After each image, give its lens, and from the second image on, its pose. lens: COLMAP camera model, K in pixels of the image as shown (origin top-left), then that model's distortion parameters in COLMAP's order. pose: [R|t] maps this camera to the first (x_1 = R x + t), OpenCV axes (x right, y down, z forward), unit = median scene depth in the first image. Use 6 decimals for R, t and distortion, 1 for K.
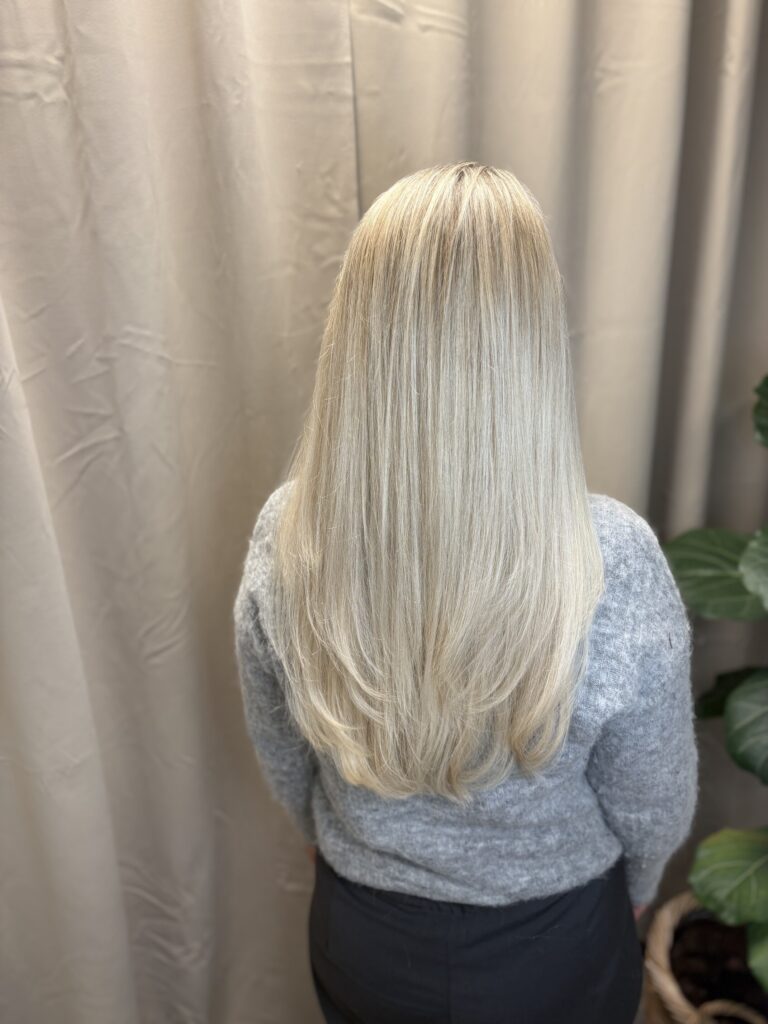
lens RADIAL K [[648.0, 0, 383.7], [0, 648.0, 549.6], [0, 0, 1]] dist [-0.000285, -0.000276]
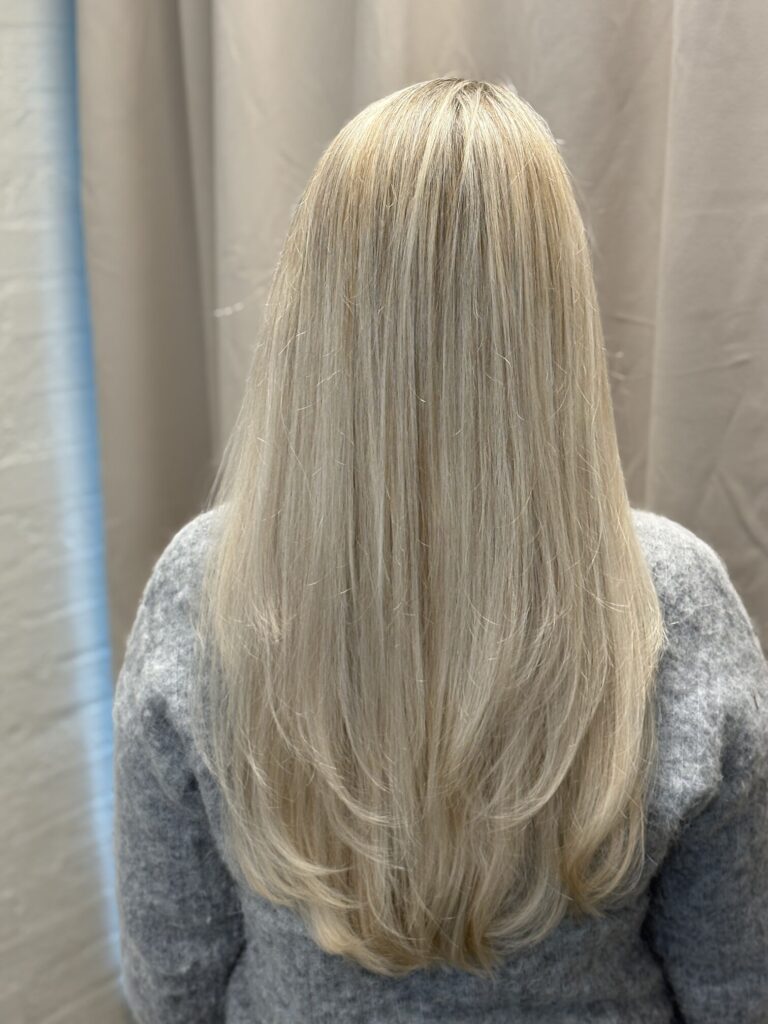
lens RADIAL K [[1551.3, 0, 384.0], [0, 1551.3, 512.0], [0, 0, 1]] dist [-0.071162, -0.185435]
pose [[0.981156, -0.050455, 0.186512, -0.277665], [0.058014, 0.997692, -0.035292, -0.038767], [-0.184300, 0.045447, 0.981819, -0.630456]]
